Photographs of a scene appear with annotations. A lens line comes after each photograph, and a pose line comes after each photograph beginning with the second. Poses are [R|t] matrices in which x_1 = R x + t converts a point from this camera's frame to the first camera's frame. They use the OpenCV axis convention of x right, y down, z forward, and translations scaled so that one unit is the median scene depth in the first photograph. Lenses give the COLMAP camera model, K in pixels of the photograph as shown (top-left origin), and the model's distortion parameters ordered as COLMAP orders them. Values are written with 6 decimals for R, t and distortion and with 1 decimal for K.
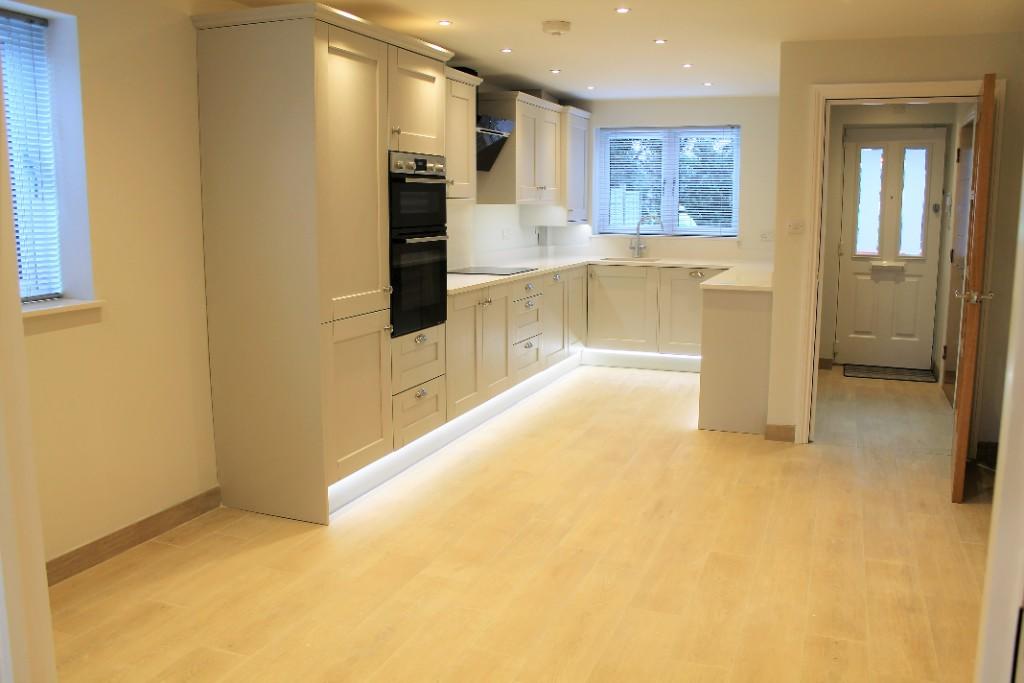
lens RADIAL K [[864.2, 0, 528.0], [0, 864.2, 339.2], [0, 0, 1]] dist [-0.162323, 0.145678]
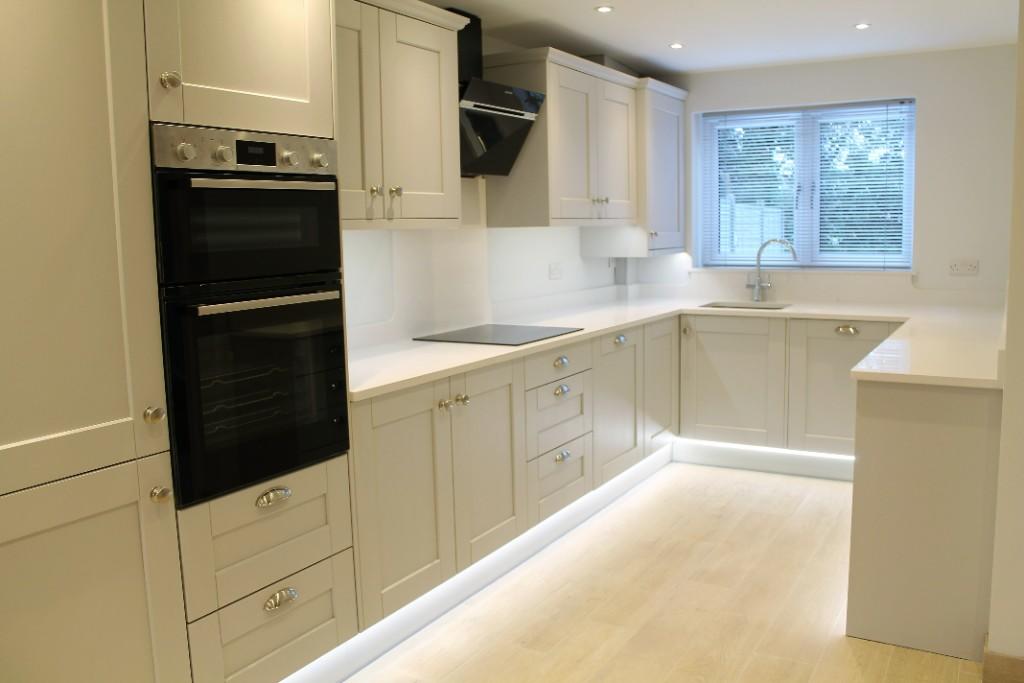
lens RADIAL K [[864.2, 0, 528.0], [0, 864.2, 339.2], [0, 0, 1]] dist [-0.162323, 0.145678]
pose [[0.985197, -0.001789, -0.171417, 0.082244], [-0.002756, 0.999651, -0.026275, -0.060299], [0.171404, 0.026358, 0.984848, 0.396365]]
